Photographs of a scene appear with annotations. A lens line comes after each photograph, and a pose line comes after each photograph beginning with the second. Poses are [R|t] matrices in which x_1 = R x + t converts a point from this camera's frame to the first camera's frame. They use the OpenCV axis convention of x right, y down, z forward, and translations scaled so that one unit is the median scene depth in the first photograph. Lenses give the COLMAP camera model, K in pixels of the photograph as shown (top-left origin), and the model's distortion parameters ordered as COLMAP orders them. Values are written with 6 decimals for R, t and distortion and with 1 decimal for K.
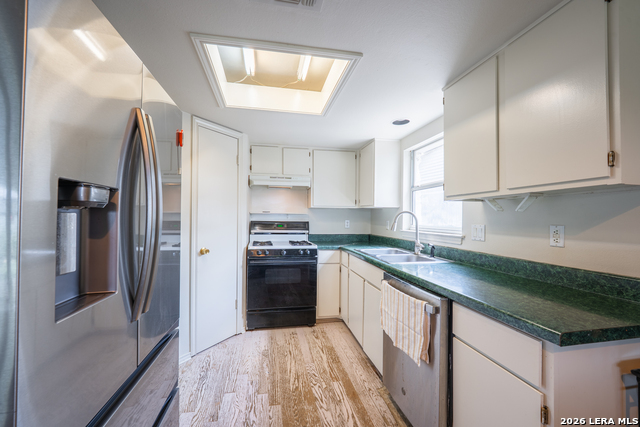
lens RADIAL K [[263.7, 0, 317.1], [0, 263.7, 214.2], [0, 0, 1]] dist [-0.007209, -0.000318]
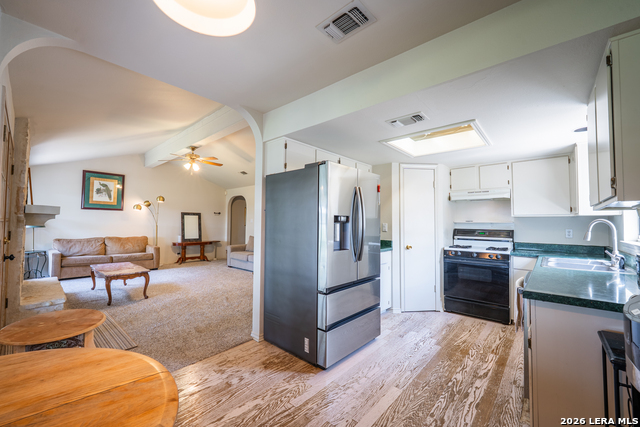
lens RADIAL K [[263.7, 0, 317.1], [0, 263.7, 214.2], [0, 0, 1]] dist [-0.007209, -0.000318]
pose [[0.615035, -0.029153, -0.787961, 0.394129], [0.004362, 0.999427, -0.033572, -0.004004], [0.788488, 0.017210, 0.614810, -0.328222]]
